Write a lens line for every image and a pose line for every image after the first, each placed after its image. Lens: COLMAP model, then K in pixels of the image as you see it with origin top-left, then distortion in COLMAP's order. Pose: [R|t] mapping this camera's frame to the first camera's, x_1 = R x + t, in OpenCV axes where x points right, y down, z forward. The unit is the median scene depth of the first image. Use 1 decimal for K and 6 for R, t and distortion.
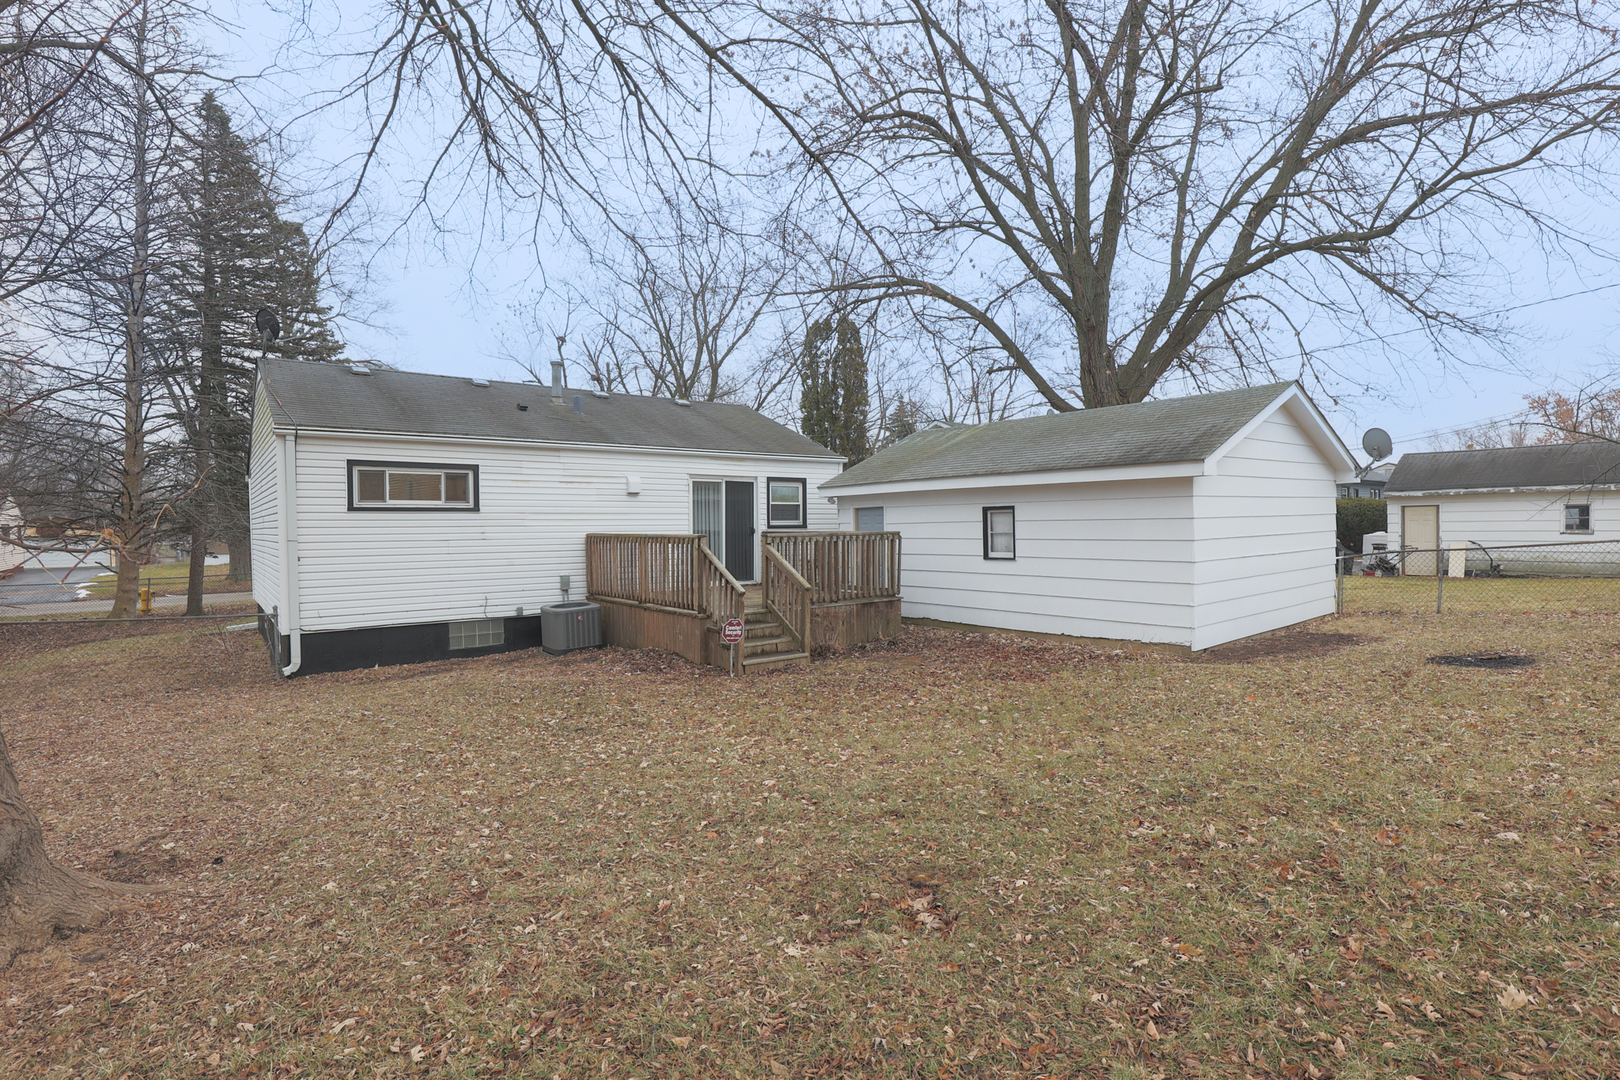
lens RADIAL K [[793.7, 0, 822.2], [0, 793.7, 541.9], [0, 0, 1]] dist [-0.025005, 0.000697]
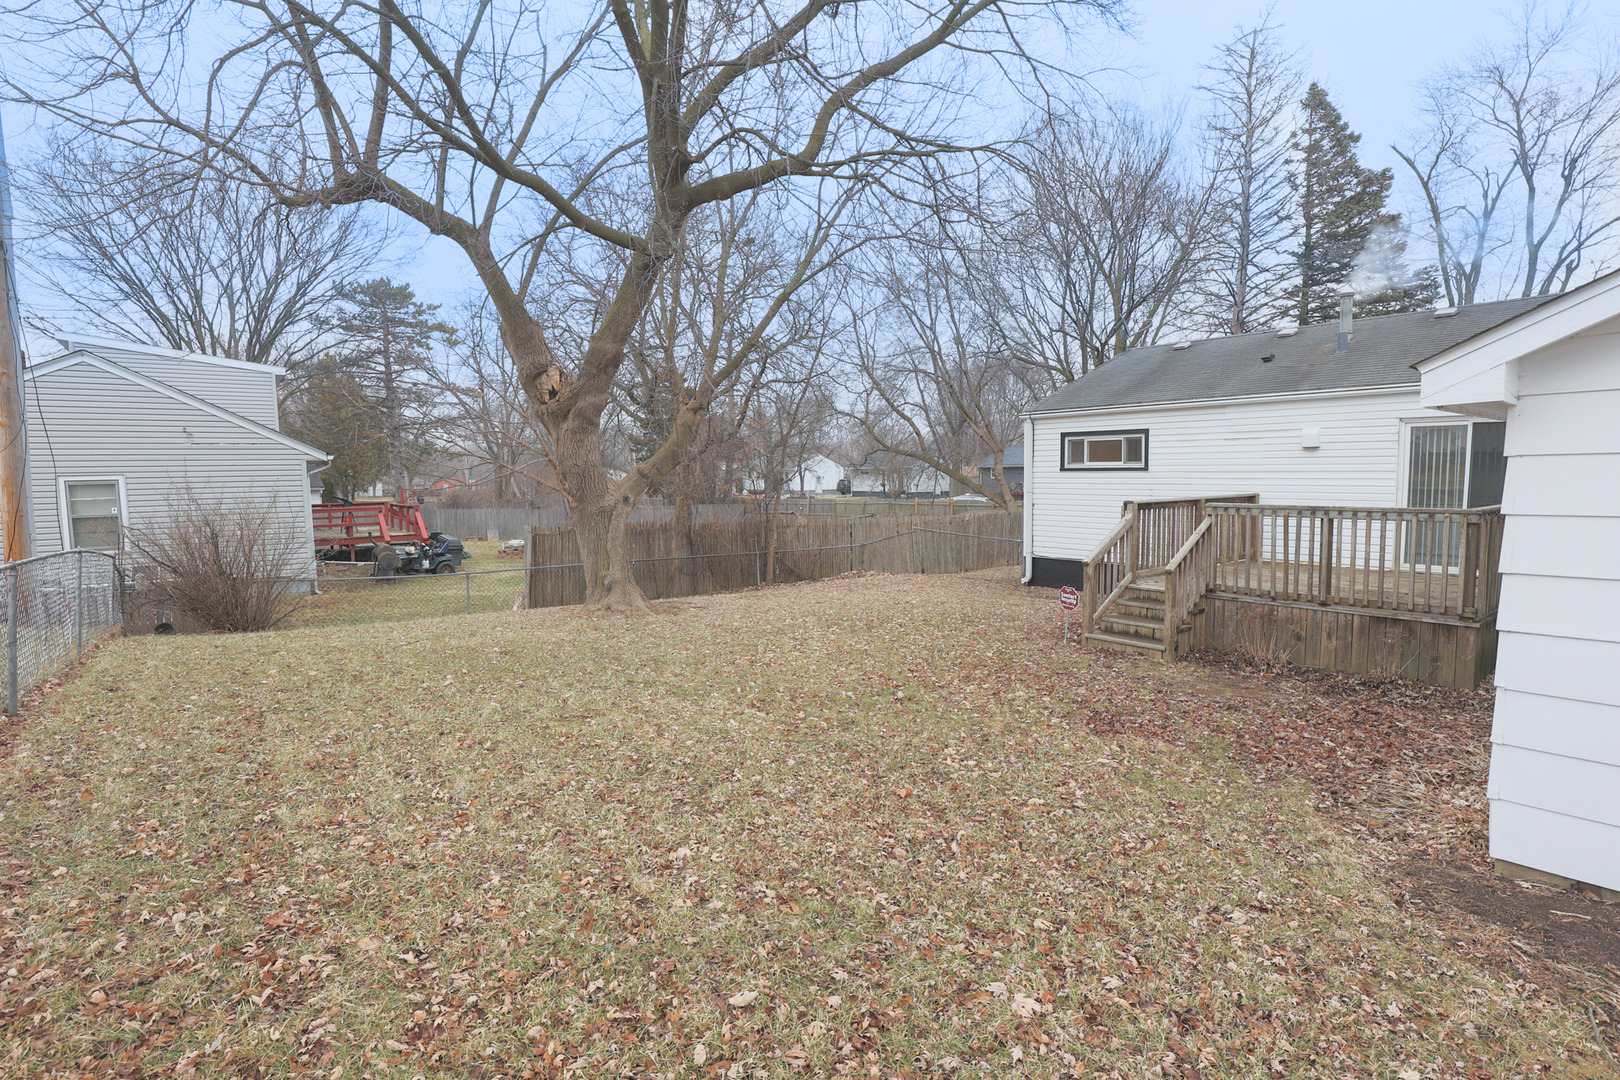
lens RADIAL K [[793.7, 0, 822.2], [0, 793.7, 541.9], [0, 0, 1]] dist [-0.025005, 0.000697]
pose [[0.001021, 0.096341, -0.995348, 0.730112], [-0.012449, 0.995272, 0.096321, -0.042654], [0.999922, 0.012293, 0.002216, 0.572506]]
